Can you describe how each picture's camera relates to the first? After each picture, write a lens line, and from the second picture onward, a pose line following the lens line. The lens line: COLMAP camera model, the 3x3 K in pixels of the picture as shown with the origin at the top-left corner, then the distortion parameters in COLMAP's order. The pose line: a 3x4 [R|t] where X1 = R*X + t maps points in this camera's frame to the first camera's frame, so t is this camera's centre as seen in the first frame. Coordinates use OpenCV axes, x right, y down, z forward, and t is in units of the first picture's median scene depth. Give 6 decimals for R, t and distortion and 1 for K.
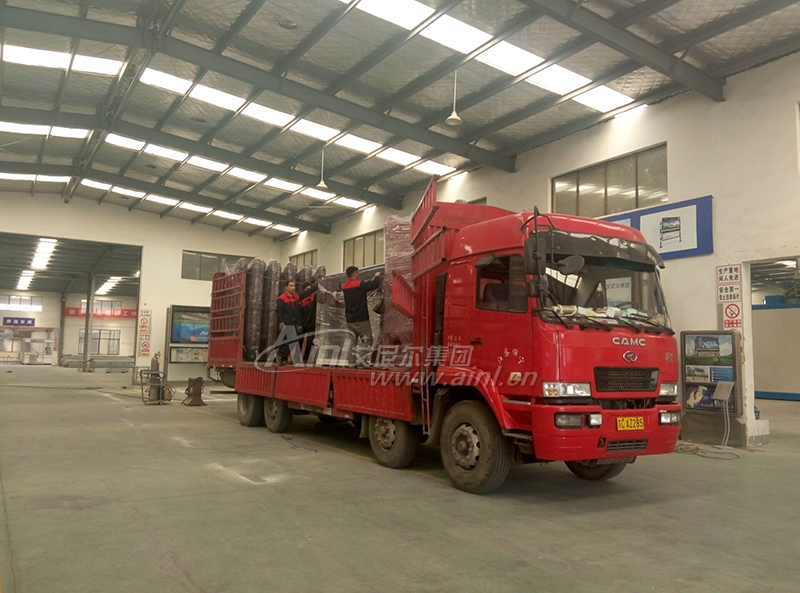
lens RADIAL K [[658.2, 0, 400.0], [0, 658.2, 296.5], [0, 0, 1]] dist [-0.001986, -0.010509]
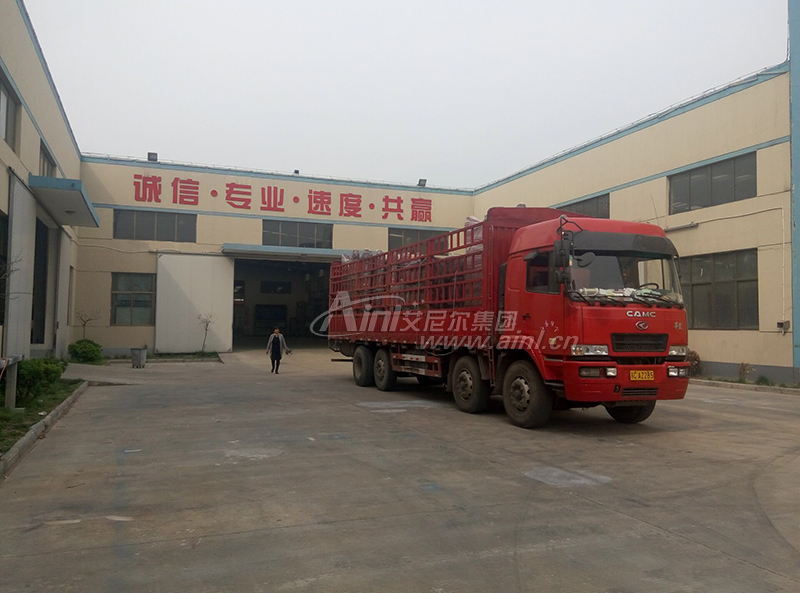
lens RADIAL K [[658.2, 0, 400.0], [0, 658.2, 296.5], [0, 0, 1]] dist [-0.001986, -0.010509]
pose [[0.985994, -0.021276, -0.165419, 0.089575], [0.027161, 0.999073, 0.033398, -0.024385], [0.164555, -0.037423, 0.985658, -0.384134]]
